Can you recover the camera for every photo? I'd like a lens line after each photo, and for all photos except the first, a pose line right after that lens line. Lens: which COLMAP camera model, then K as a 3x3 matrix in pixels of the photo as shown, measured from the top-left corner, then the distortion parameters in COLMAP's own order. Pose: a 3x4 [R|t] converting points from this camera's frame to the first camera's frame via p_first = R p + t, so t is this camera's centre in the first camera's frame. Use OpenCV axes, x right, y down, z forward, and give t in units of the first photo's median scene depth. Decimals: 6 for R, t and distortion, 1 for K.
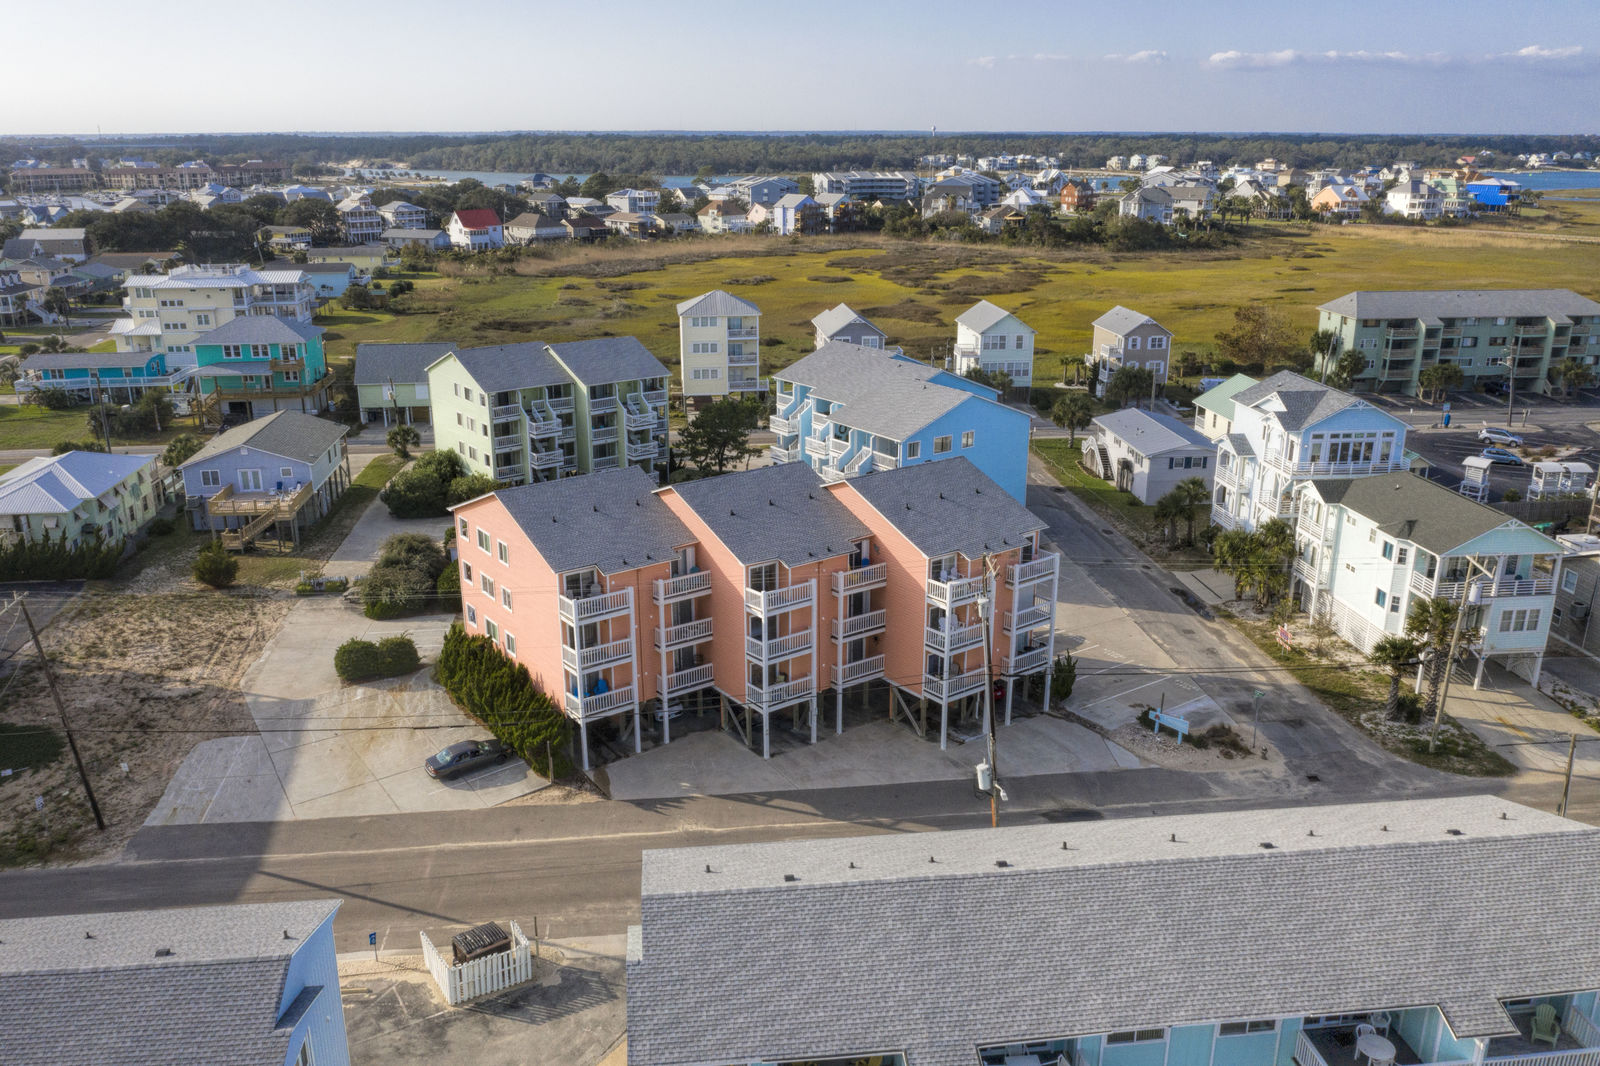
lens RADIAL K [[1261.5, 0, 800.0], [0, 1261.5, 533.0], [0, 0, 1]] dist [-0.014942, 0.002619]
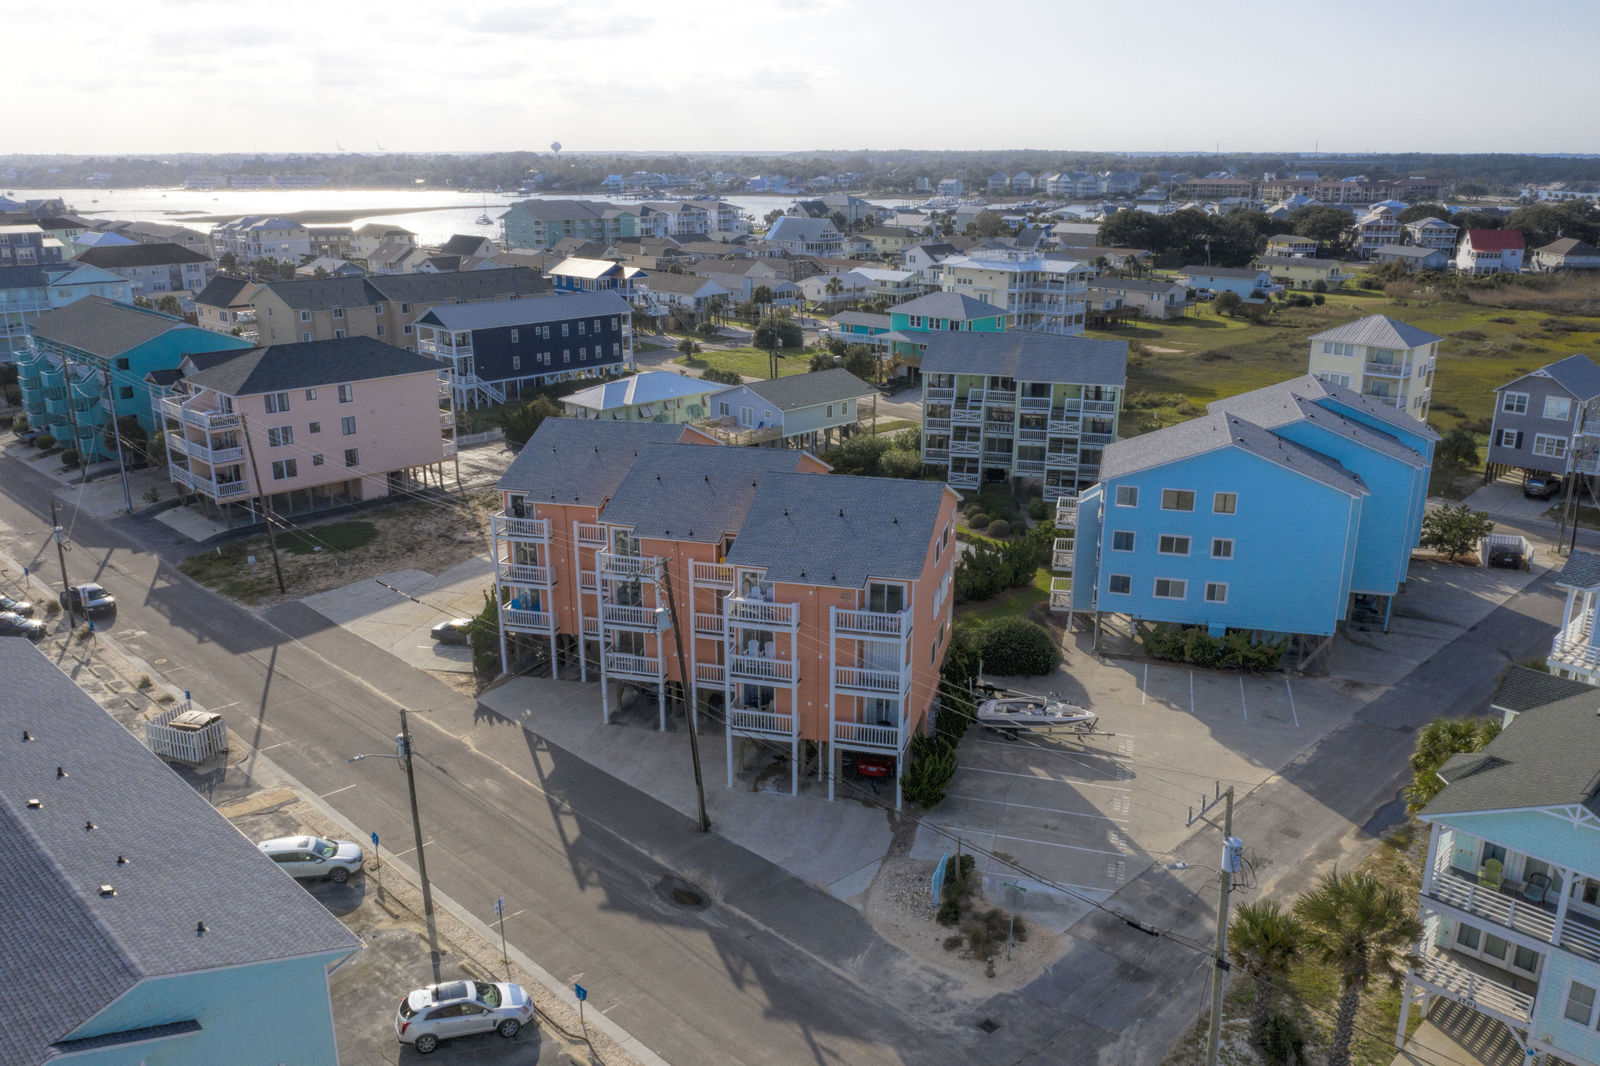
lens RADIAL K [[1261.5, 0, 800.0], [0, 1261.5, 533.0], [0, 0, 1]] dist [-0.014942, 0.002619]
pose [[0.624329, 0.230635, -0.746338, 0.348281], [-0.241785, 0.965557, 0.096120, -0.043799], [0.742801, 0.120442, 0.658590, 0.200567]]
